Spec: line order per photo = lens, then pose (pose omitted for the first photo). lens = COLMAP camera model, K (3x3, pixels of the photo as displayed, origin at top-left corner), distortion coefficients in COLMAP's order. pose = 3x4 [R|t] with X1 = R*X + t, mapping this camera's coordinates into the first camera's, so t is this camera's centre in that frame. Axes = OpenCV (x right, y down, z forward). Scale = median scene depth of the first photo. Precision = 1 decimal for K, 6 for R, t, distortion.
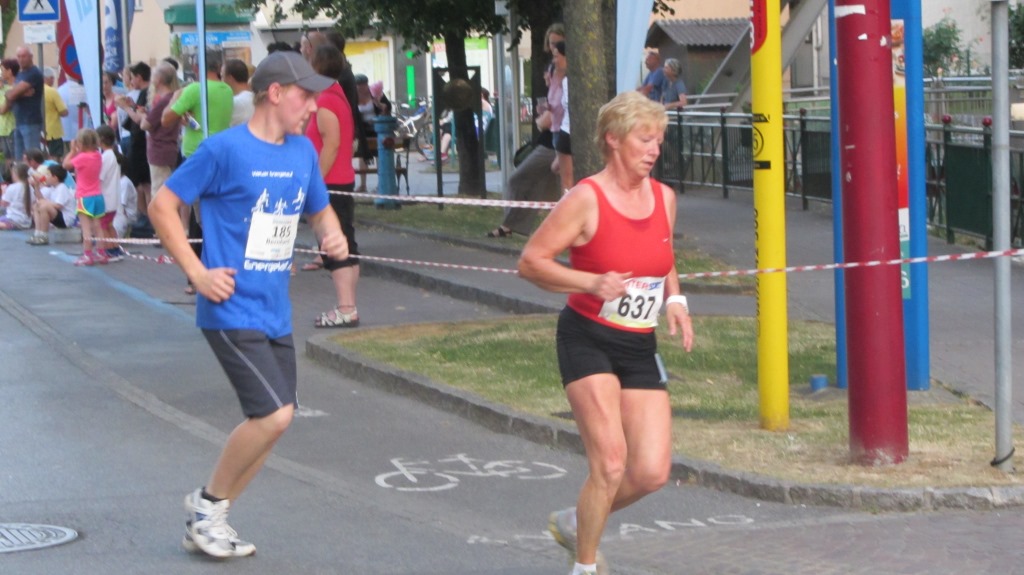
lens RADIAL K [[3421.1, 0, 521.6], [0, 3421.1, 278.5], [0, 0, 1]] dist [-0.003467, 0.000000]
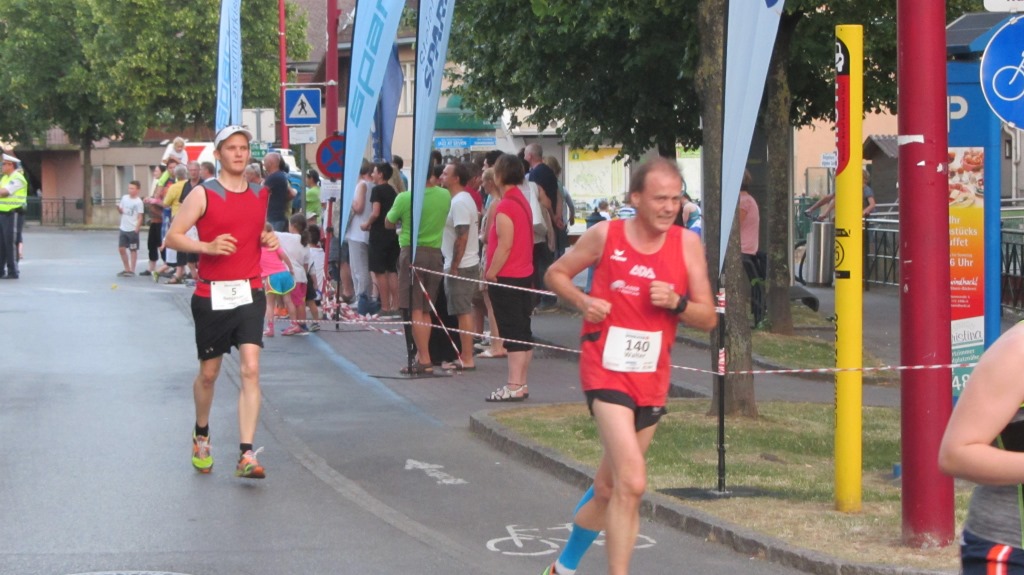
lens RADIAL K [[3009.4, 0, 515.6], [0, 3009.4, 291.9], [0, 0, 1]] dist [-0.040690, 0.000000]
pose [[0.995720, 0.028867, -0.087799, 0.042407], [-0.030658, 0.999347, -0.019112, -0.004561], [0.087190, 0.021722, 0.995955, 0.008962]]
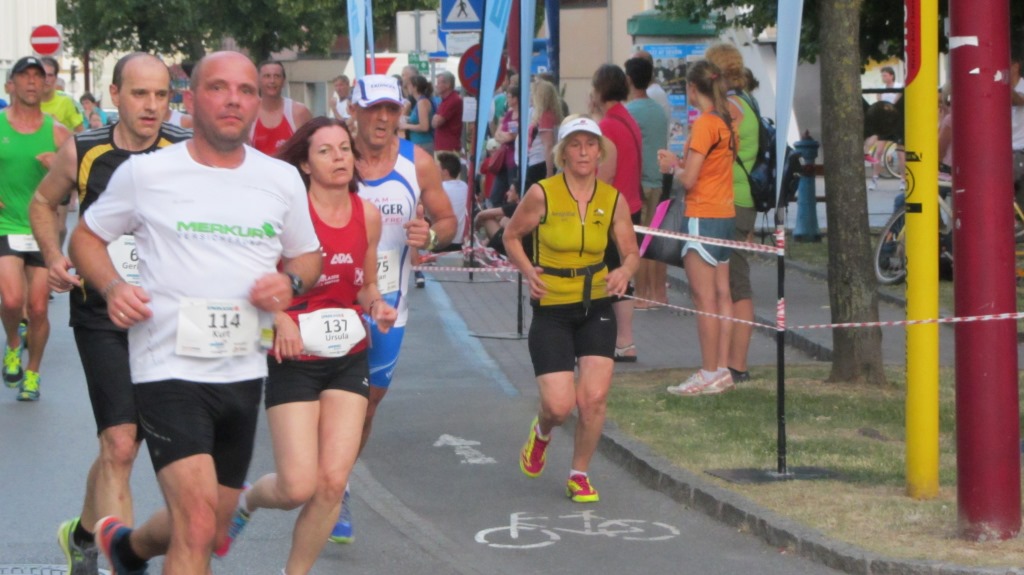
lens RADIAL K [[3735.7, 0, 556.0], [0, 3735.7, 251.1], [0, 0, 1]] dist [0.043248, 0.000000]
pose [[0.985460, 0.028012, -0.167582, 0.121336], [-0.030666, 0.999442, -0.013266, -0.004530], [0.167117, 0.018212, 0.985769, -0.001801]]
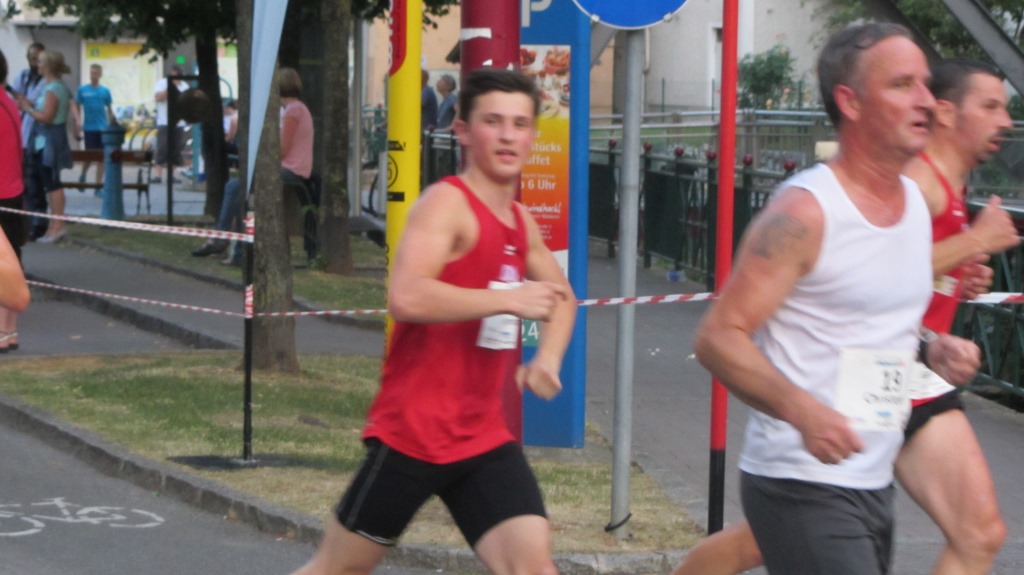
lens RADIAL K [[3786.6, 0, 514.9], [0, 3786.6, 278.9], [0, 0, 1]] dist [0.012887, 0.000000]
pose [[0.998331, 0.040664, 0.041006, 0.051810], [-0.040265, 0.999134, -0.010506, -0.001356], [-0.041398, 0.008838, 0.999104, -0.017677]]
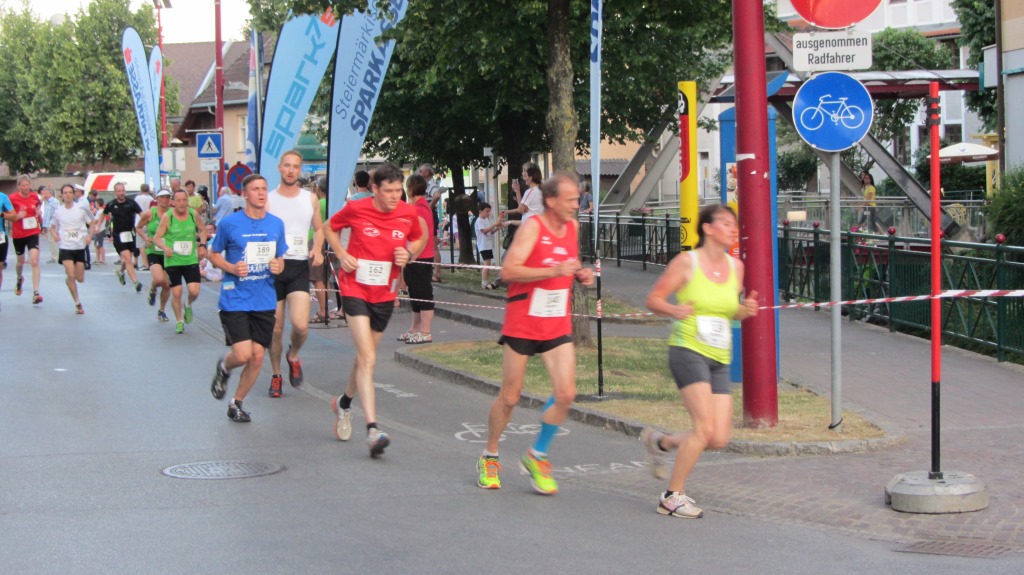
lens RADIAL K [[2048.3, 0, 517.9], [0, 2048.3, 278.9], [0, 0, 1]] dist [-0.147035, 0.000000]
pose [[0.999683, 0.007138, 0.024154, -0.030328], [-0.006732, 0.999835, -0.016847, -0.000709], [-0.024270, 0.016679, 0.999566, 0.001710]]
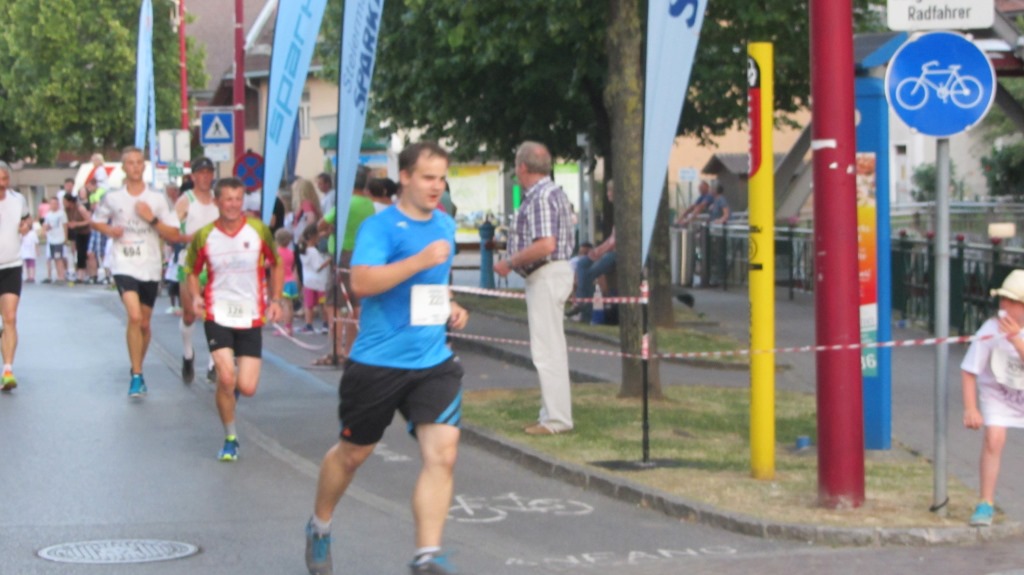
lens RADIAL K [[2716.2, 0, 536.1], [0, 2716.2, 268.7], [0, 0, 1]] dist [-0.075416, 0.000000]
pose [[0.999350, 0.019757, -0.030143, 0.016754], [-0.020716, 0.999278, -0.031854, 0.000650], [0.029492, 0.032458, 0.999038, 0.005262]]
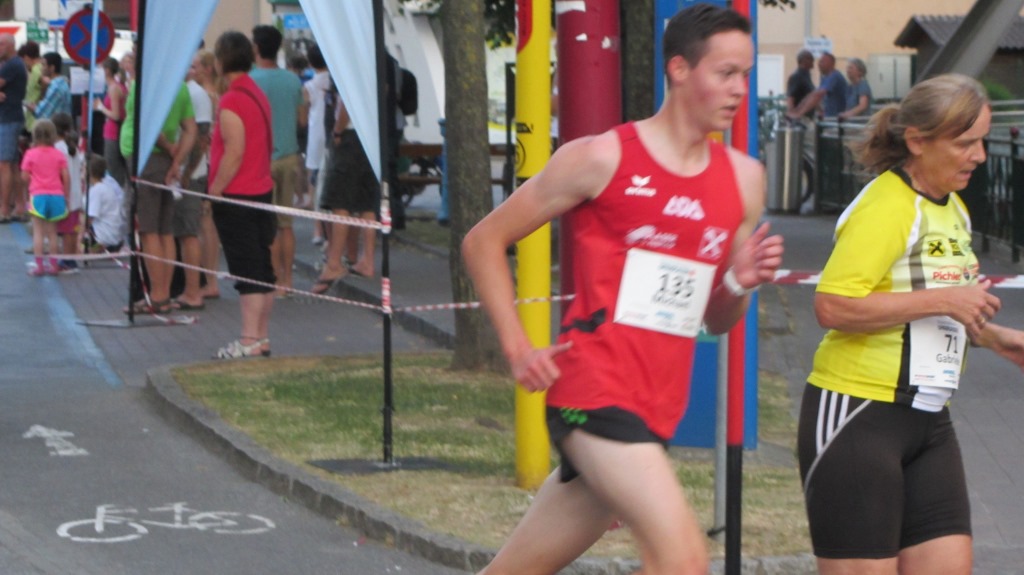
lens RADIAL K [[4072.1, 0, 582.2], [0, 4072.1, 304.7], [0, 0, 1]] dist [-0.078525, 0.000000]
pose [[0.996491, 0.033388, -0.076758, 0.139166], [-0.033571, 0.999436, -0.001100, -0.001286], [0.076678, 0.003673, 0.997049, -0.023046]]
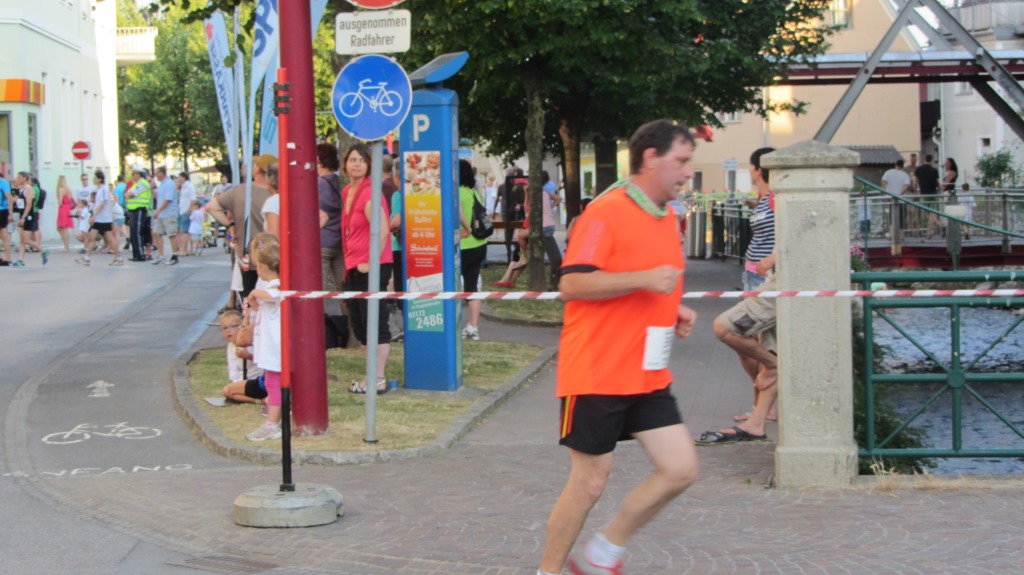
lens RADIAL K [[2295.5, 0, 585.8], [0, 2295.5, 256.7], [0, 0, 1]] dist [-0.093293, 0.000000]
pose [[0.990023, 0.019760, -0.139515, 0.291643], [-0.023248, 0.999455, -0.023415, -0.004668], [0.138977, 0.026425, 0.989943, -0.016918]]
